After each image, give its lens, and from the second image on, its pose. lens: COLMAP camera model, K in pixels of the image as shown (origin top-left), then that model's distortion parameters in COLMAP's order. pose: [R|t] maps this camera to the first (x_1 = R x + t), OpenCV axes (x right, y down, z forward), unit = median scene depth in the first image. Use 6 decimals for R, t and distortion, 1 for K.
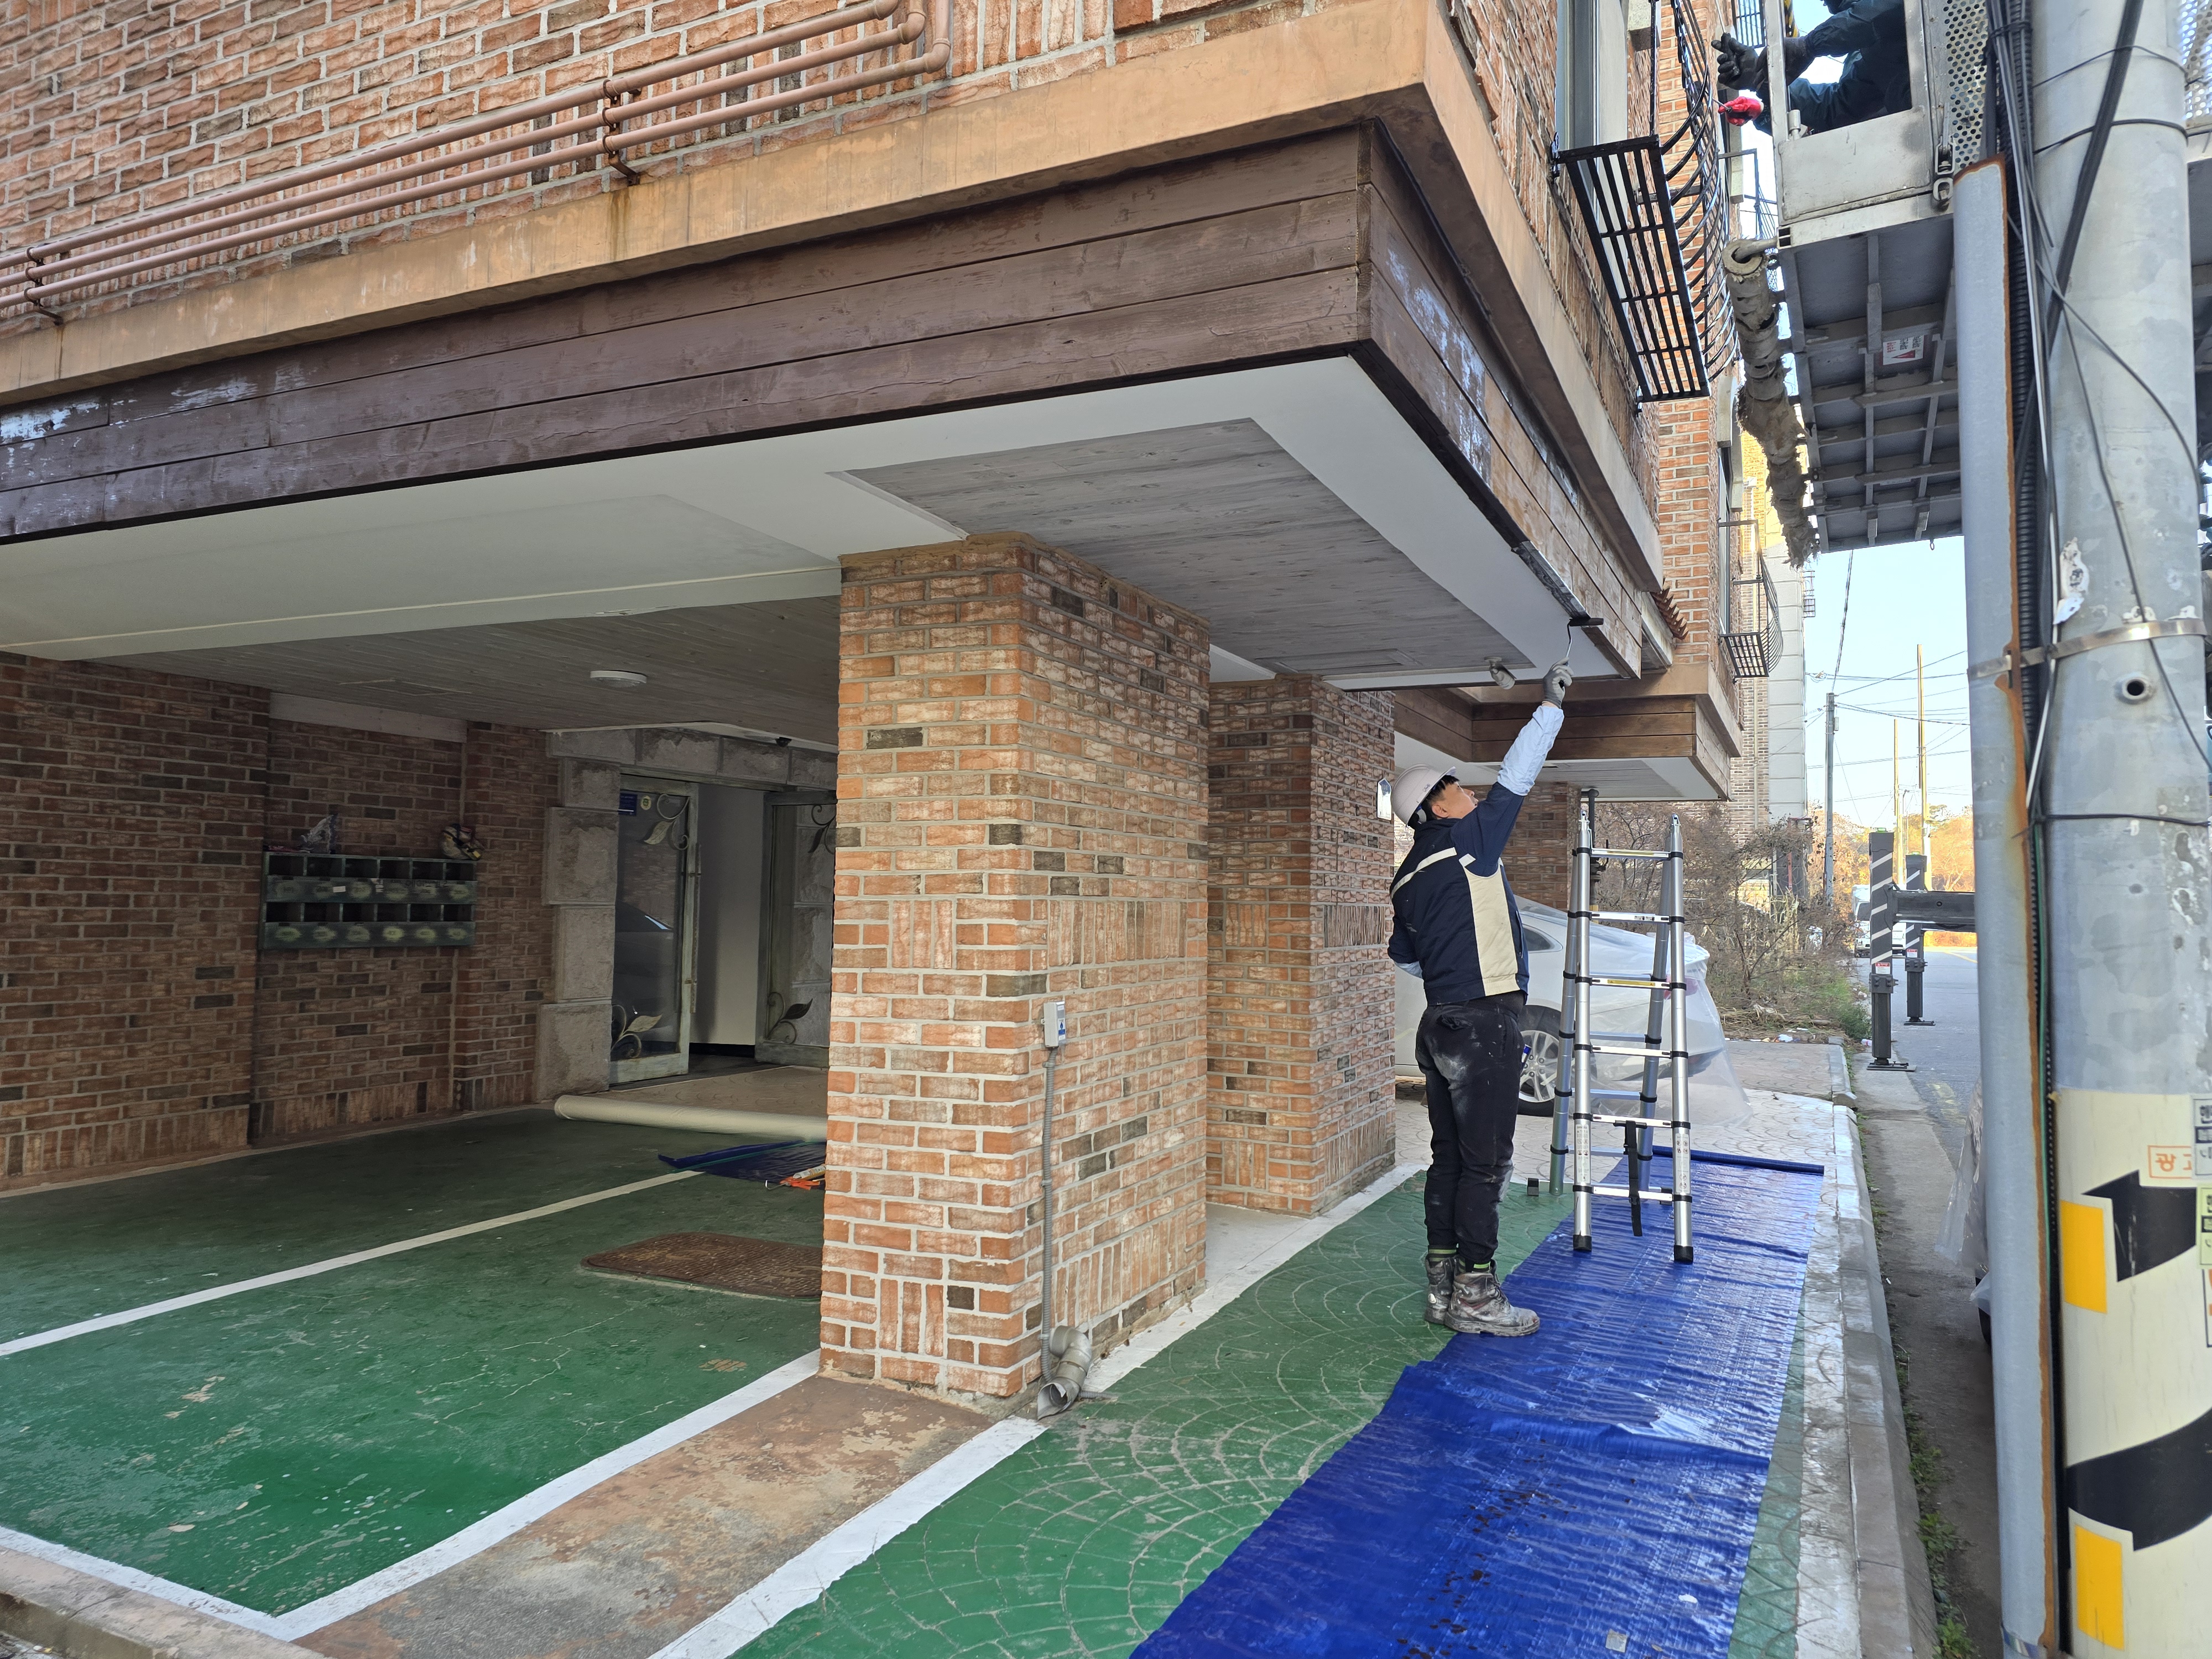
lens RADIAL K [[1451.3, 0, 1156.6], [0, 1451.3, 831.5], [0, 0, 1]] dist [0.063768, -0.063771]
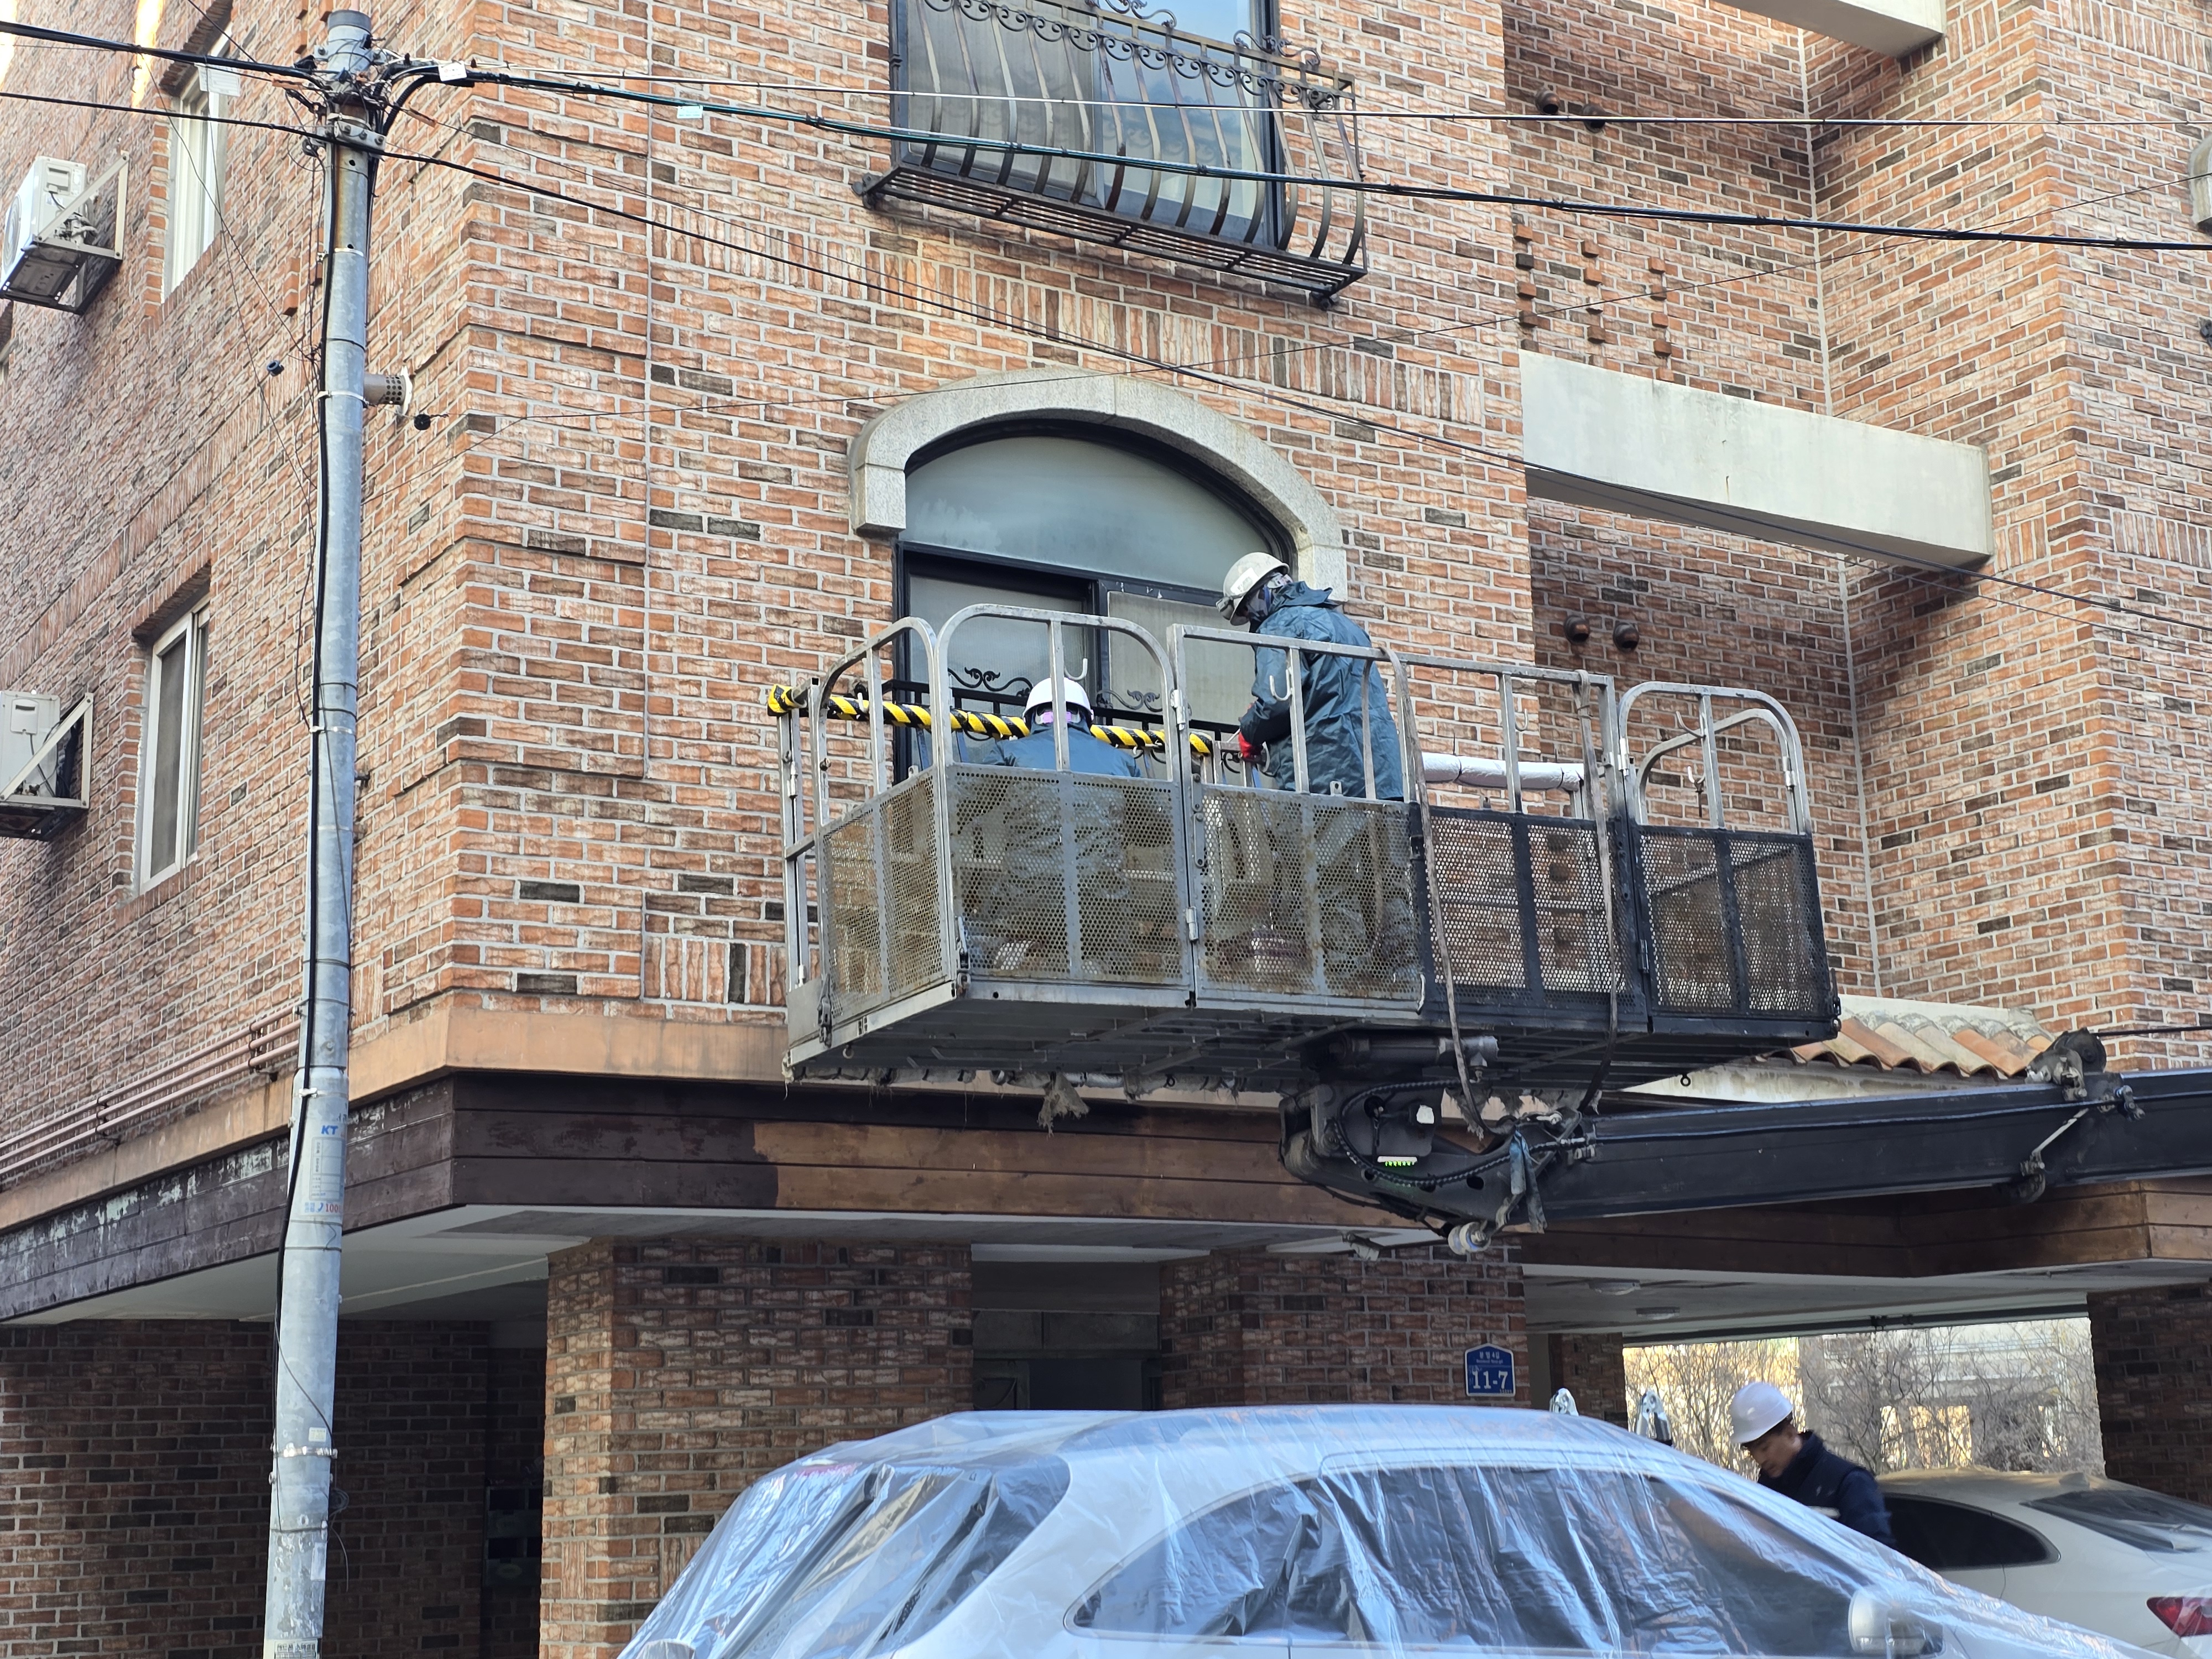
lens RADIAL K [[2983.9, 0, 1112.9], [0, 2983.9, 798.8], [0, 0, 1]] dist [0.253321, -0.862375]
pose [[0.823779, -0.155117, -0.545276, 1.695567], [0.061354, 0.980583, -0.186260, -0.062407], [0.563581, 0.119983, 0.817301, -0.904792]]
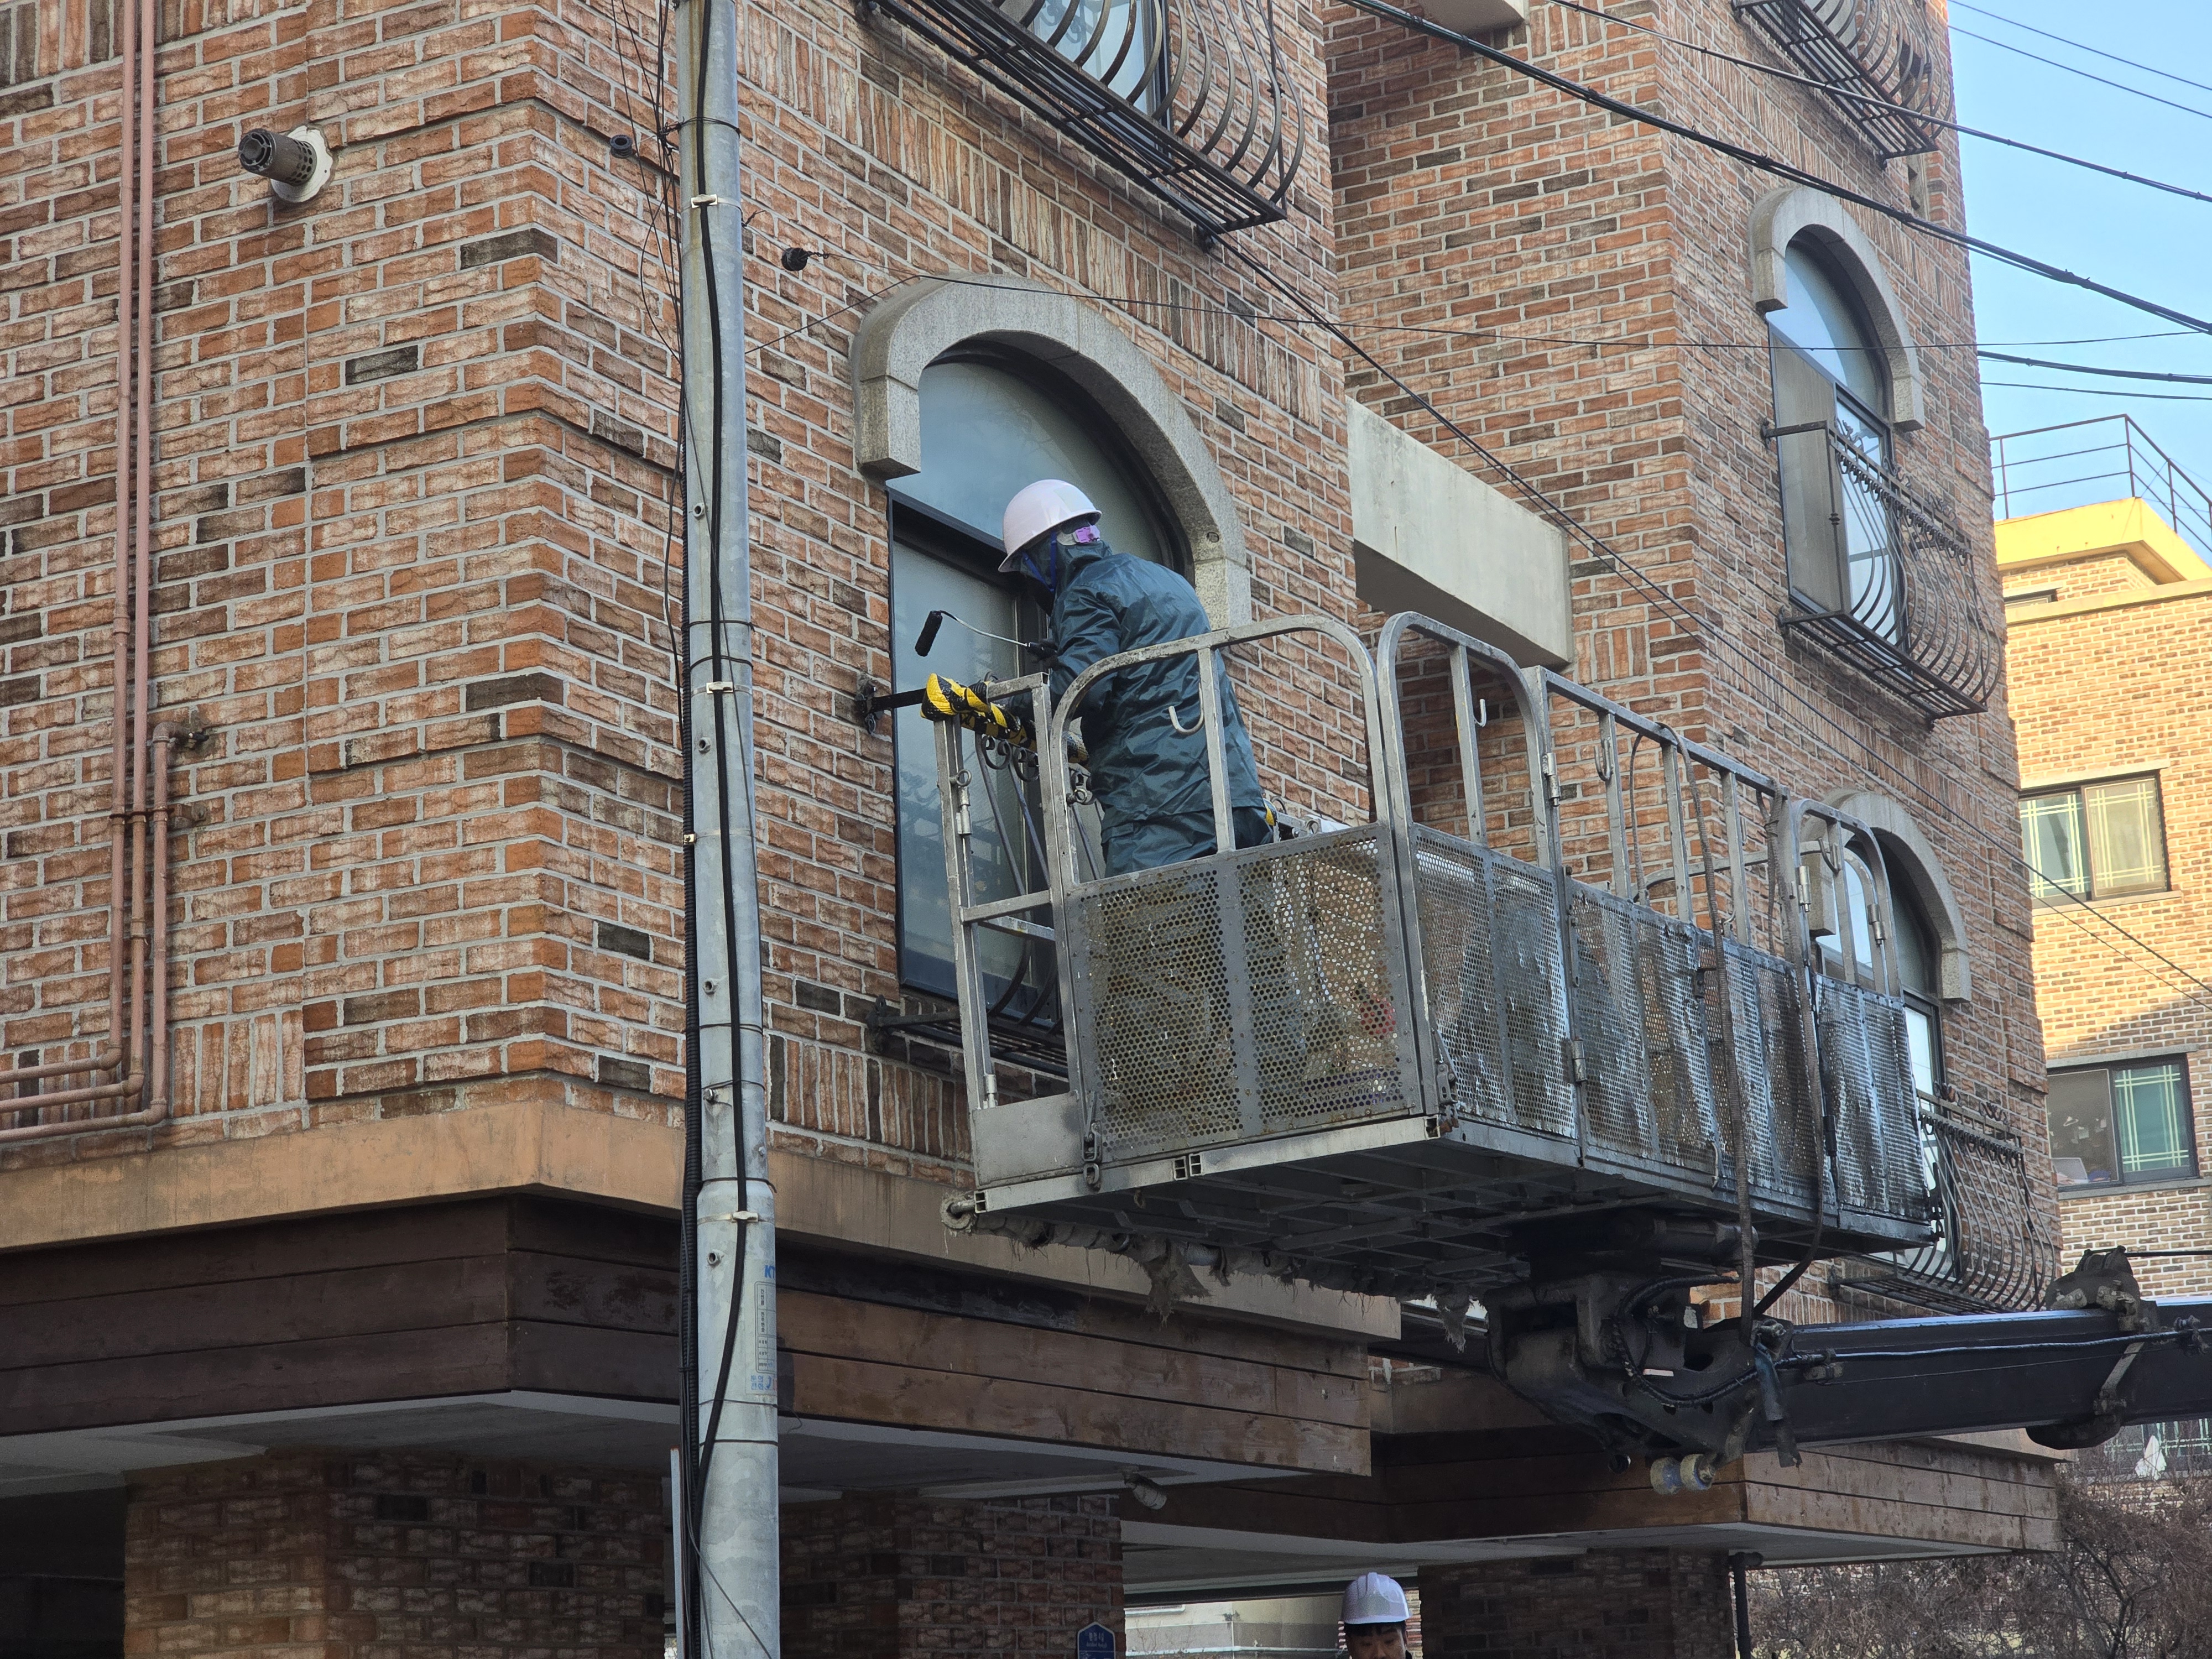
lens RADIAL K [[4204.8, 0, 1106.0], [0, 4204.8, 829.5], [0, 0, 1]] dist [0.004636, 0.245672]
pose [[0.996498, -0.063707, -0.054158, 0.501240], [0.053615, 0.983845, -0.170804, -0.112385], [0.064165, 0.167302, 0.983815, -1.402536]]
